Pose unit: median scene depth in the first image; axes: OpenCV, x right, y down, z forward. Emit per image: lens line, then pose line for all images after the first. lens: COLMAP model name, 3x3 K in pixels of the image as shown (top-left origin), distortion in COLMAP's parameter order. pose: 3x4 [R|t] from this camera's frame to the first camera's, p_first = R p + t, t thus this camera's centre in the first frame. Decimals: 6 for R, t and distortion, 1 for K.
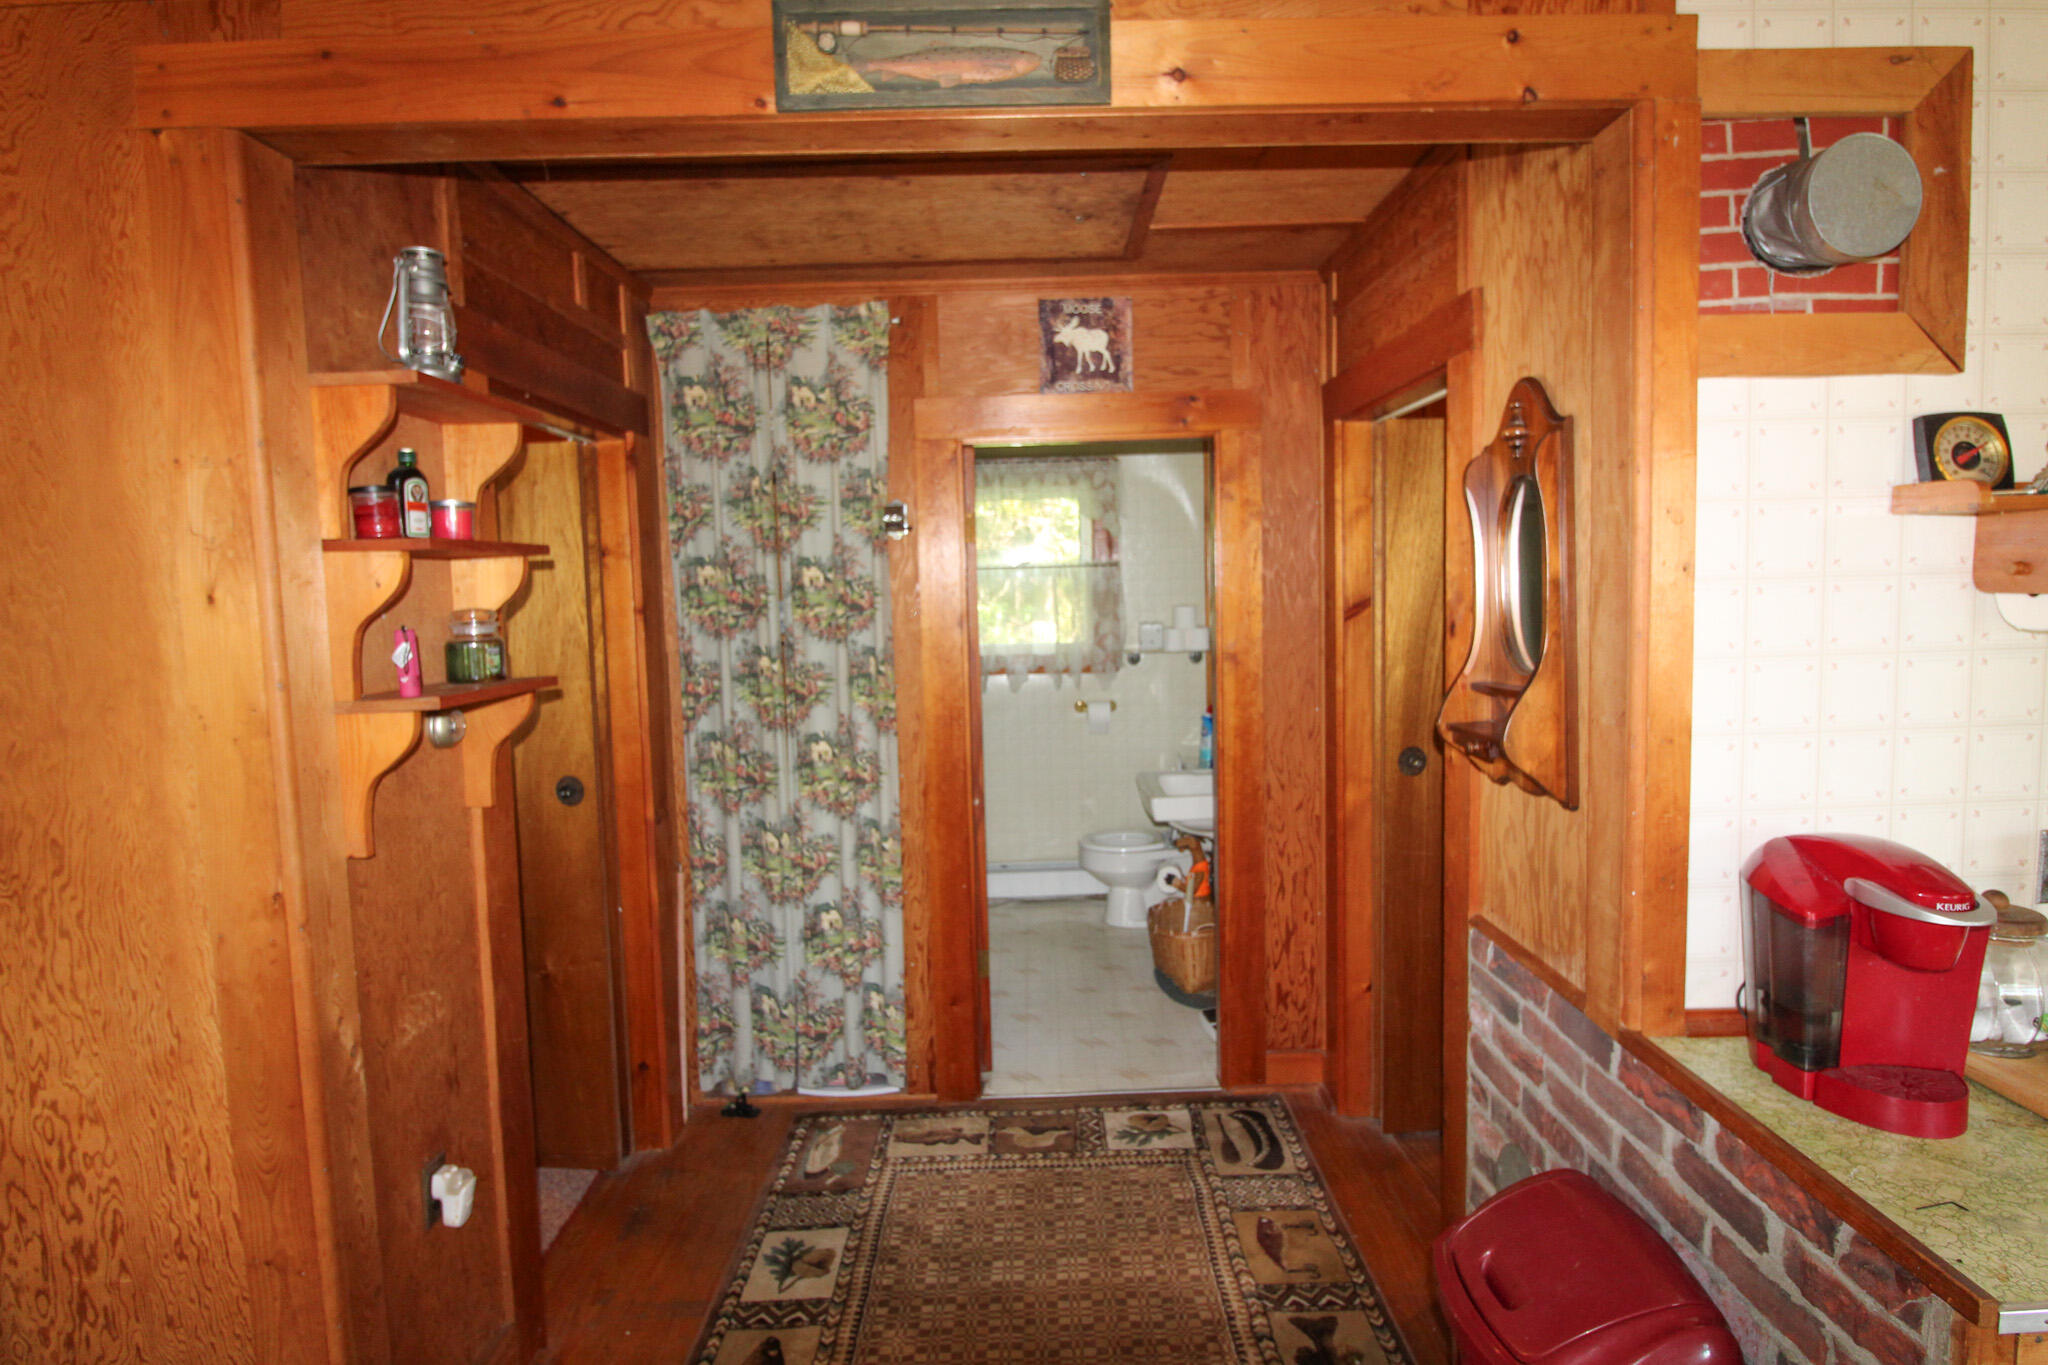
lens RADIAL K [[1067.8, 0, 1037.7], [0, 1067.8, 669.1], [0, 0, 1]] dist [-0.000472, -0.005705]
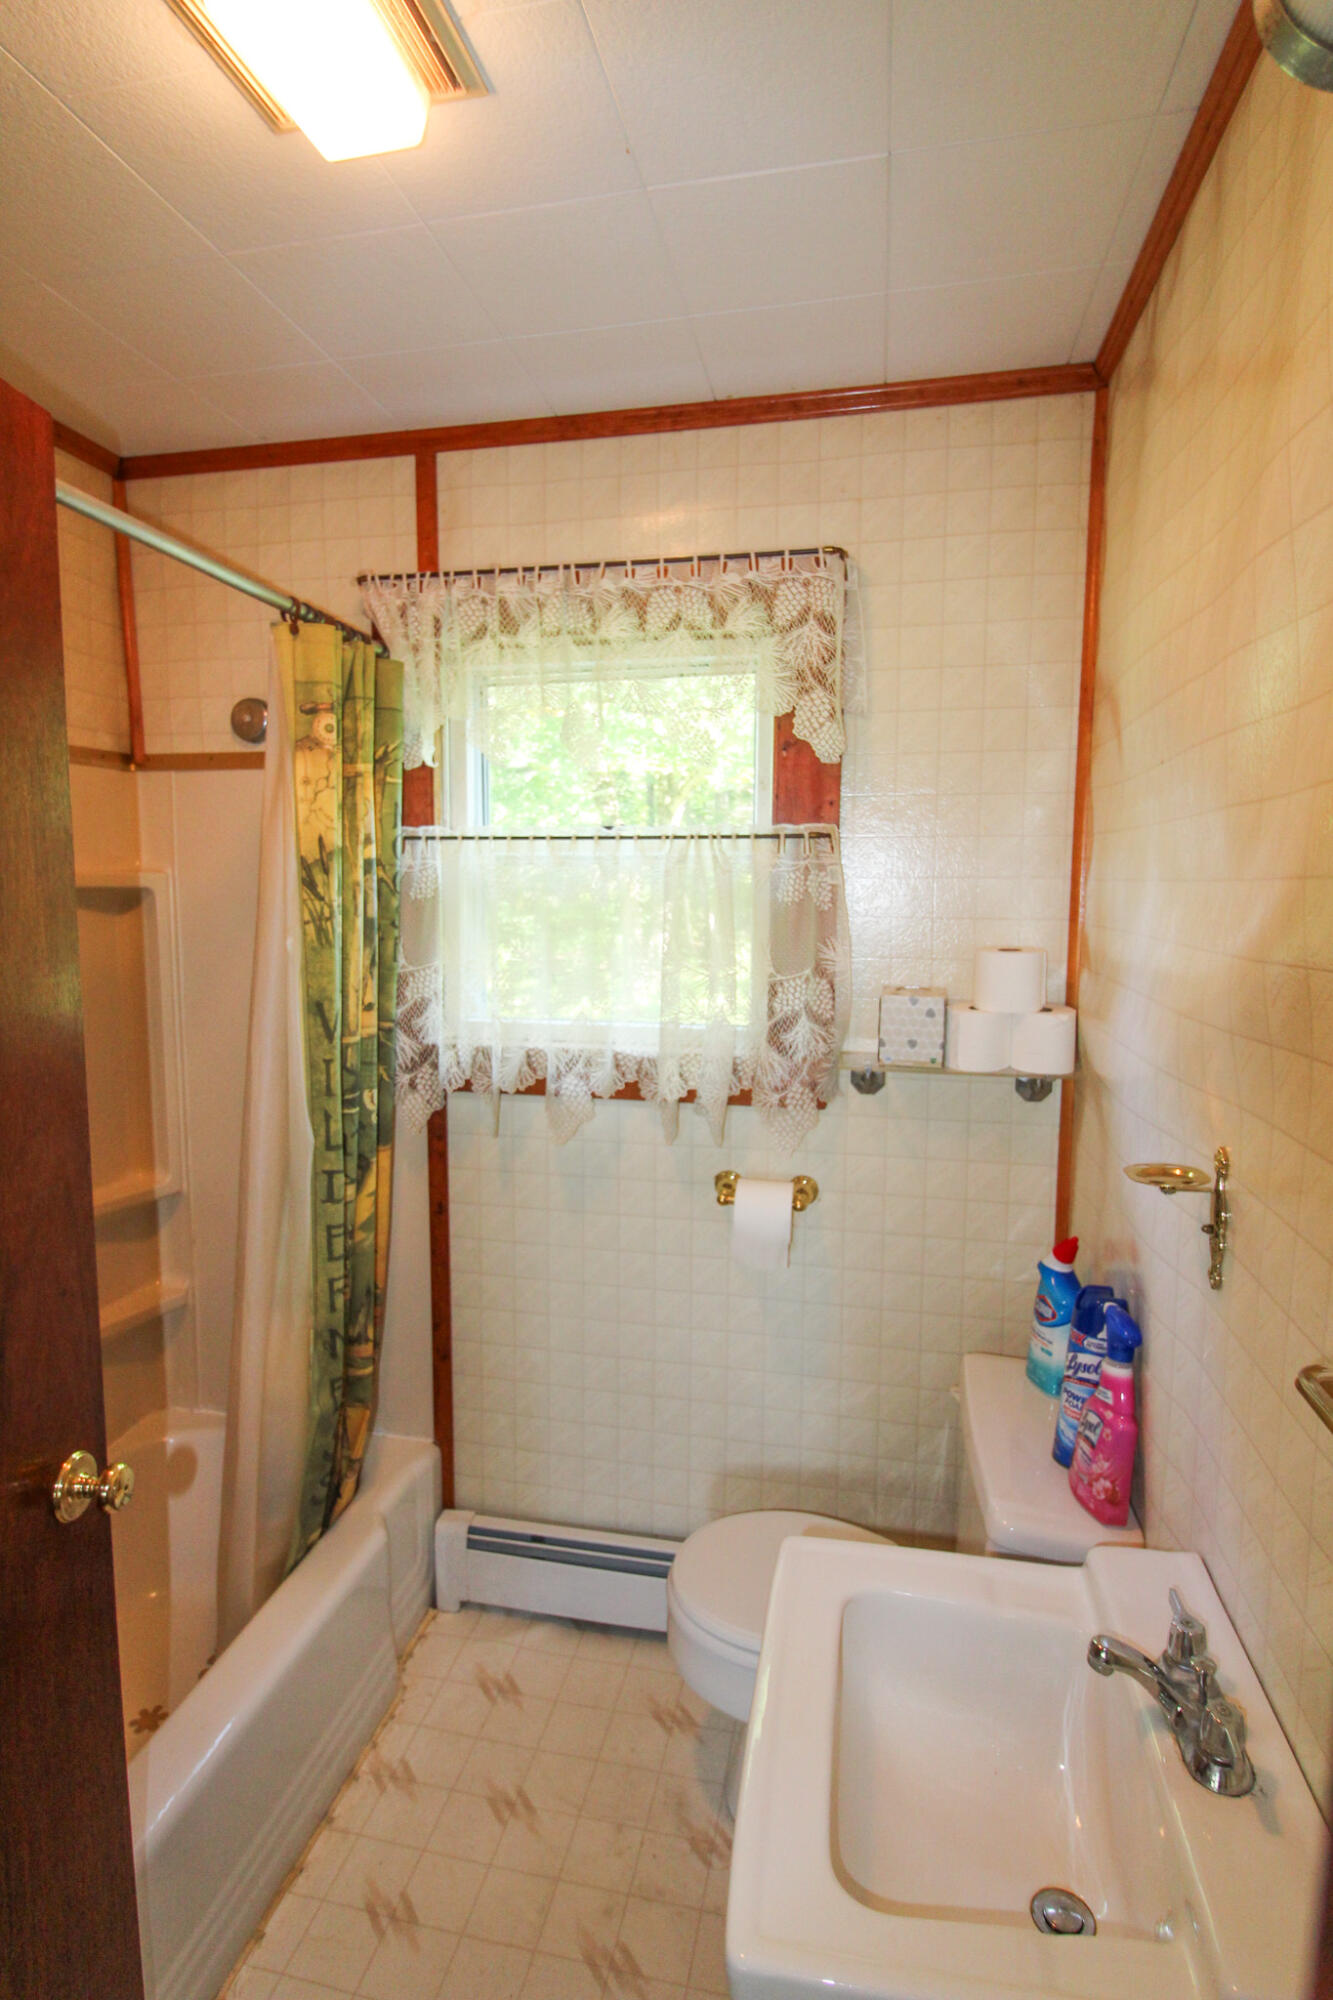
lens RADIAL K [[978.3, 0, 656.7], [0, 978.3, 987.4], [0, 0, 1]] dist [-0.005116, -0.005762]
pose [[0.976413, 0.055525, -0.208648, 0.230831], [-0.049554, 0.998201, 0.033739, -0.135281], [0.210146, -0.022604, 0.977409, 1.653204]]
